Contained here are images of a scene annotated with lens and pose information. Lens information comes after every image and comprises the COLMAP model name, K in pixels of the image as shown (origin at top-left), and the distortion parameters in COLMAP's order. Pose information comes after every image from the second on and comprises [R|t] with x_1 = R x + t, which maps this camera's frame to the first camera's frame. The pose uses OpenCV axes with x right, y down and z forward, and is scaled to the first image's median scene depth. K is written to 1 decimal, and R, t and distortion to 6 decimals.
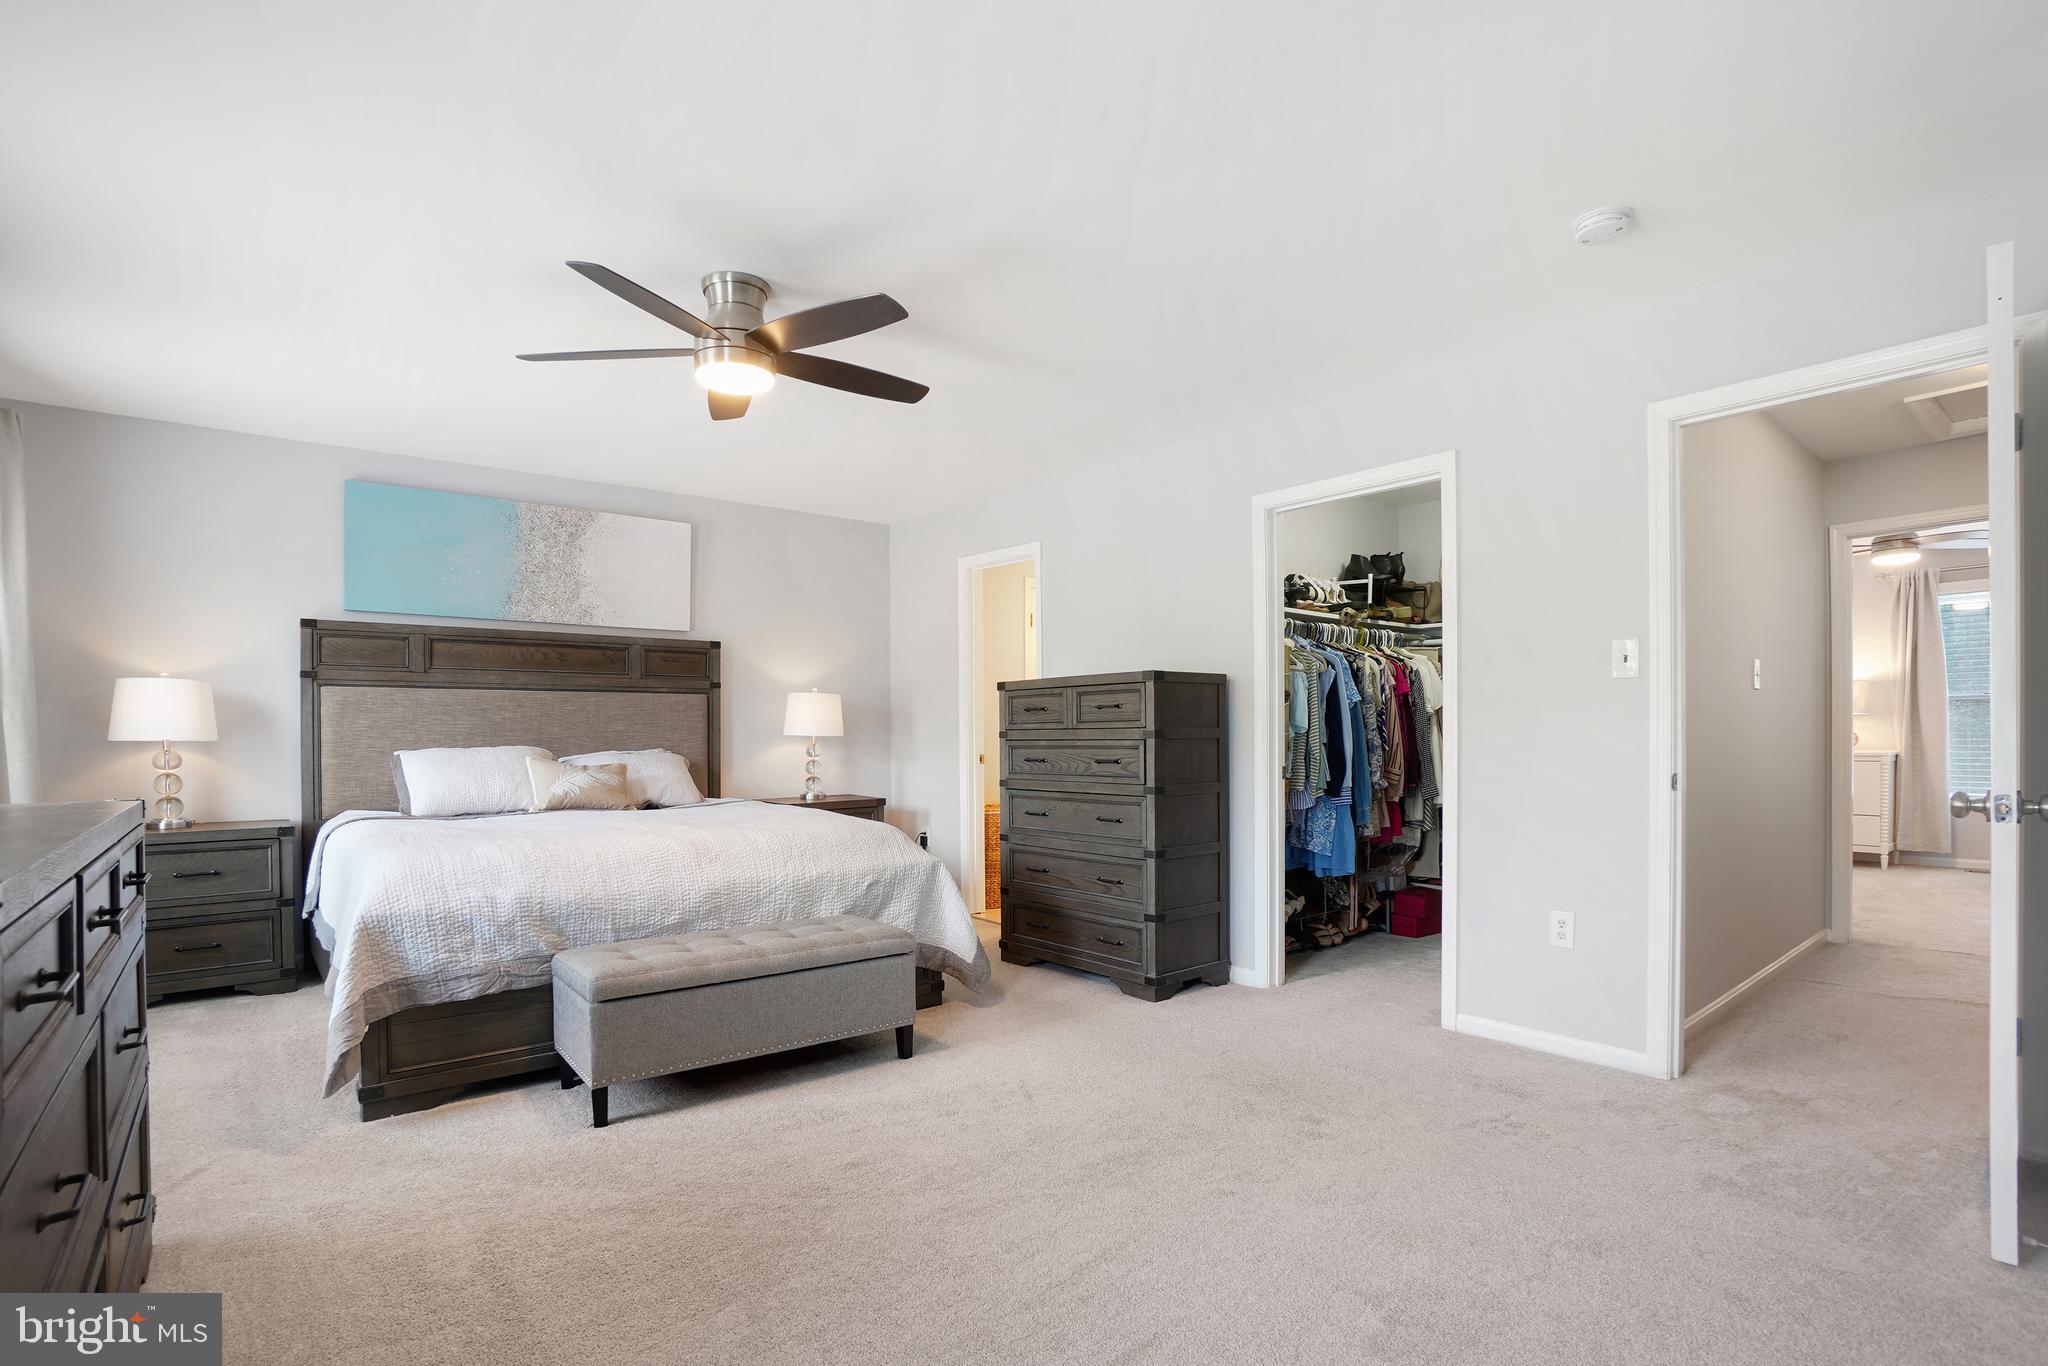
lens RADIAL K [[949.4, 0, 1019.2], [0, 949.4, 734.4], [0, 0, 1]] dist [-0.046739, 0.000309]
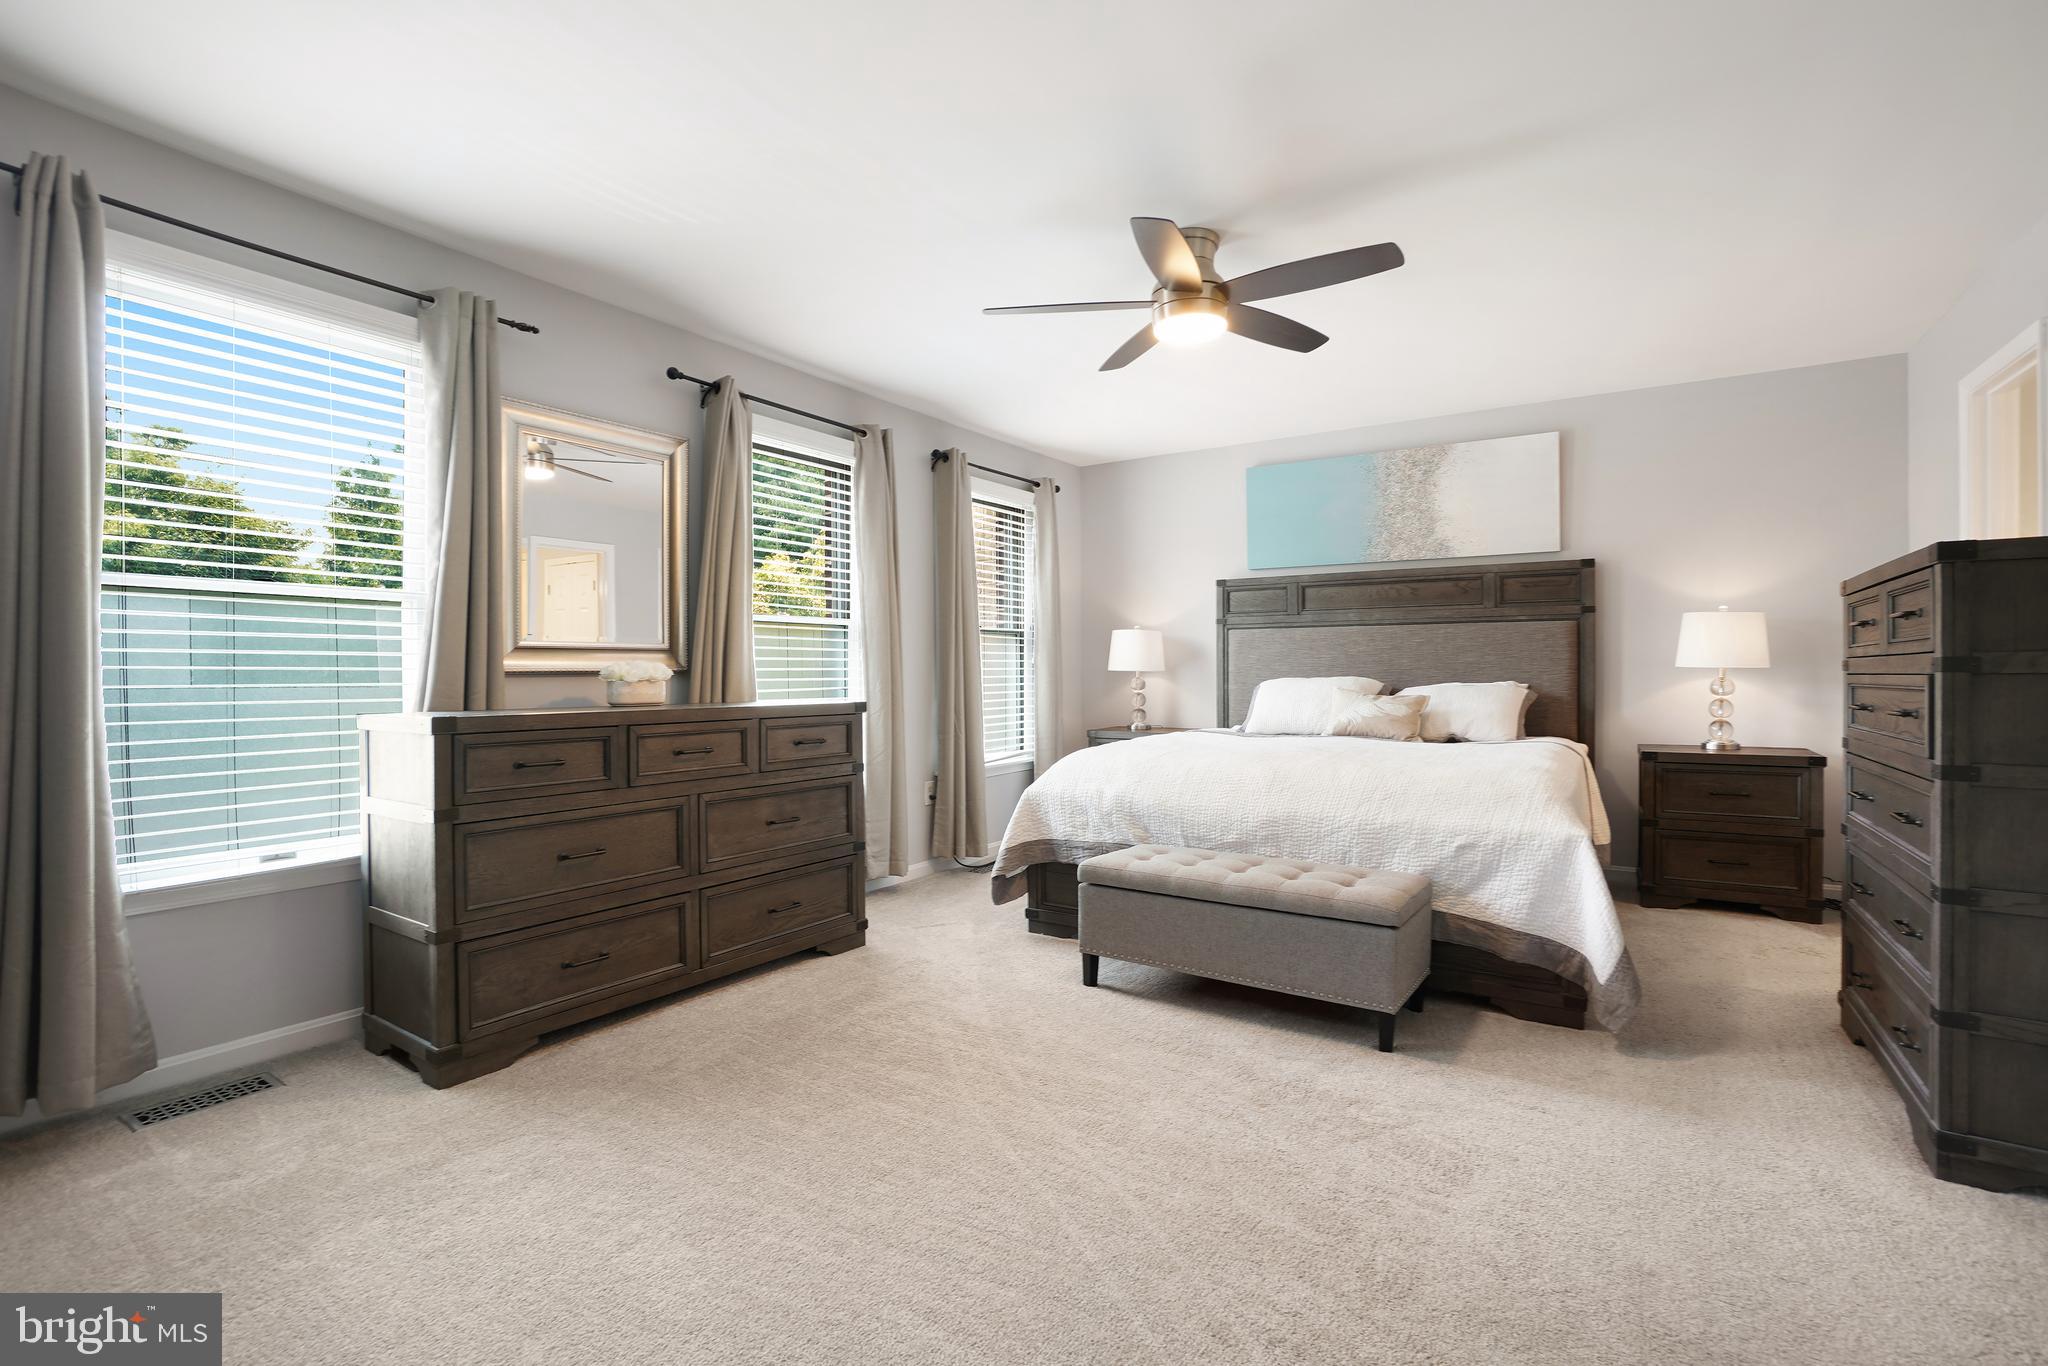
lens RADIAL K [[910.3, 0, 1032.3], [0, 910.3, 674.5], [0, 0, 1]] dist [-0.050584, 0.015113]
pose [[0.318307, 0.006476, -0.947966, 0.379895], [0.001749, 0.999971, 0.007418, 0.001307], [0.947986, -0.004019, 0.318286, 0.321259]]
